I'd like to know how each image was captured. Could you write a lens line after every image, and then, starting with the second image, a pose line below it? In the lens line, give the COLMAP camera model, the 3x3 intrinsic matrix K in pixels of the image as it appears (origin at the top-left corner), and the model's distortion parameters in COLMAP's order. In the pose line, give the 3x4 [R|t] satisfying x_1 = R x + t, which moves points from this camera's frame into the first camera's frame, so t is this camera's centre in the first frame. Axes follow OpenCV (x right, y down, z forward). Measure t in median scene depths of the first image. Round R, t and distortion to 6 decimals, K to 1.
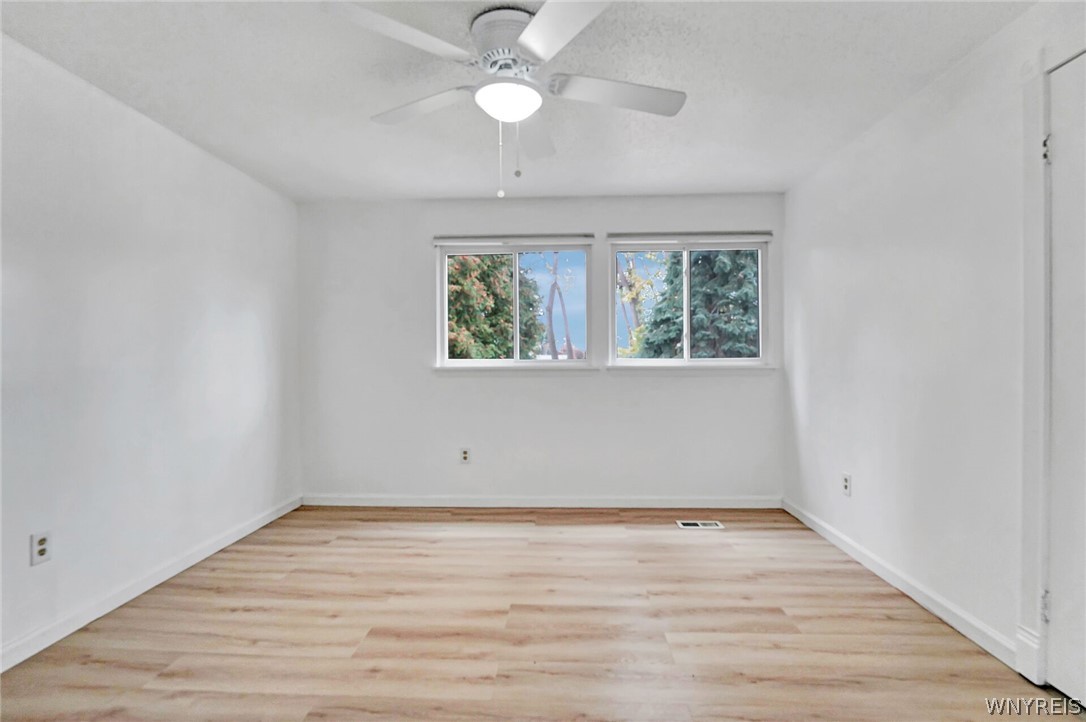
lens RADIAL K [[503.1, 0, 540.7], [0, 503.1, 365.8], [0, 0, 1]] dist [-0.002065, -0.000103]
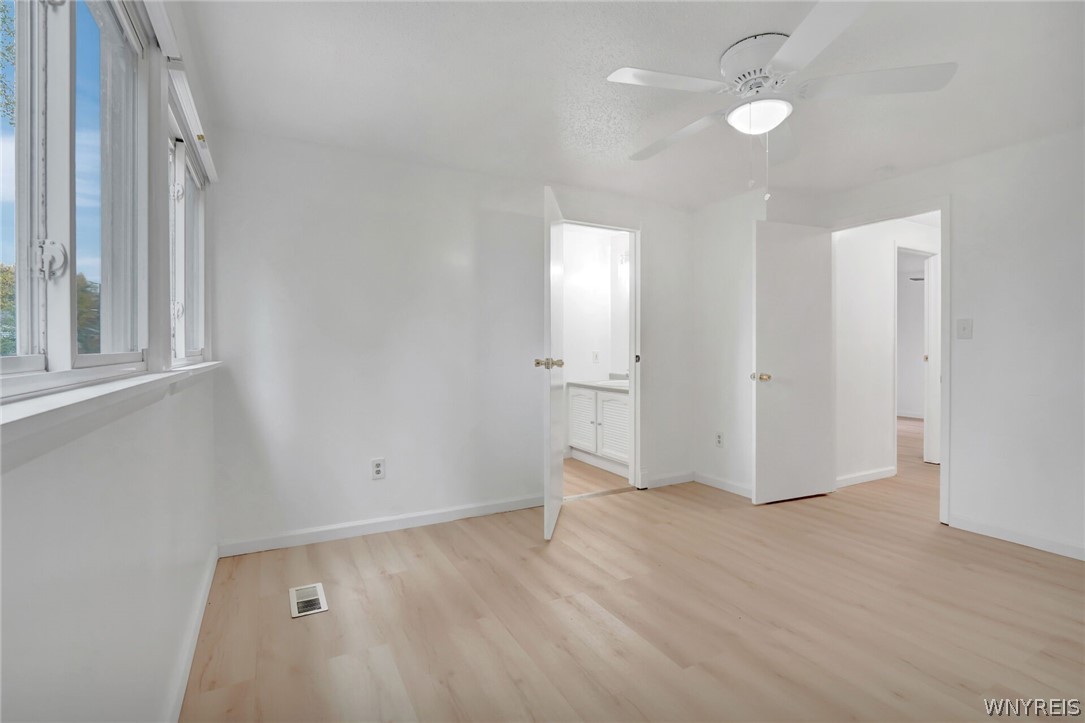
lens RADIAL K [[502.6, 0, 542.7], [0, 502.6, 355.8], [0, 0, 1]] dist [-0.002065, -0.000103]
pose [[-0.526306, -0.004587, 0.850283, -0.248312], [0.004448, 0.999957, 0.008148, -0.005080], [-0.850283, 0.008070, -0.526263, 0.660361]]
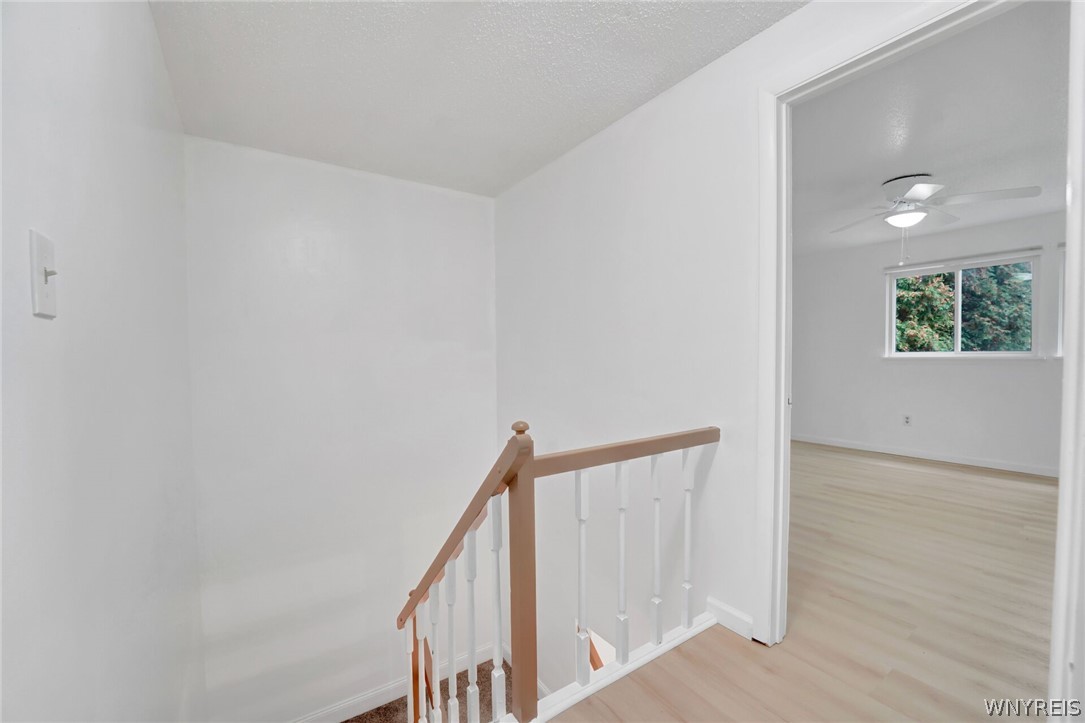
lens RADIAL K [[451.2, 0, 538.9], [0, 451.2, 369.0], [0, 0, 1]] dist [-0.022888, -0.000943]
pose [[0.589748, 0.023964, -0.807232, 0.164642], [-0.003394, 0.999624, 0.027197, 0.003245], [0.807580, -0.013299, 0.589607, -0.385980]]
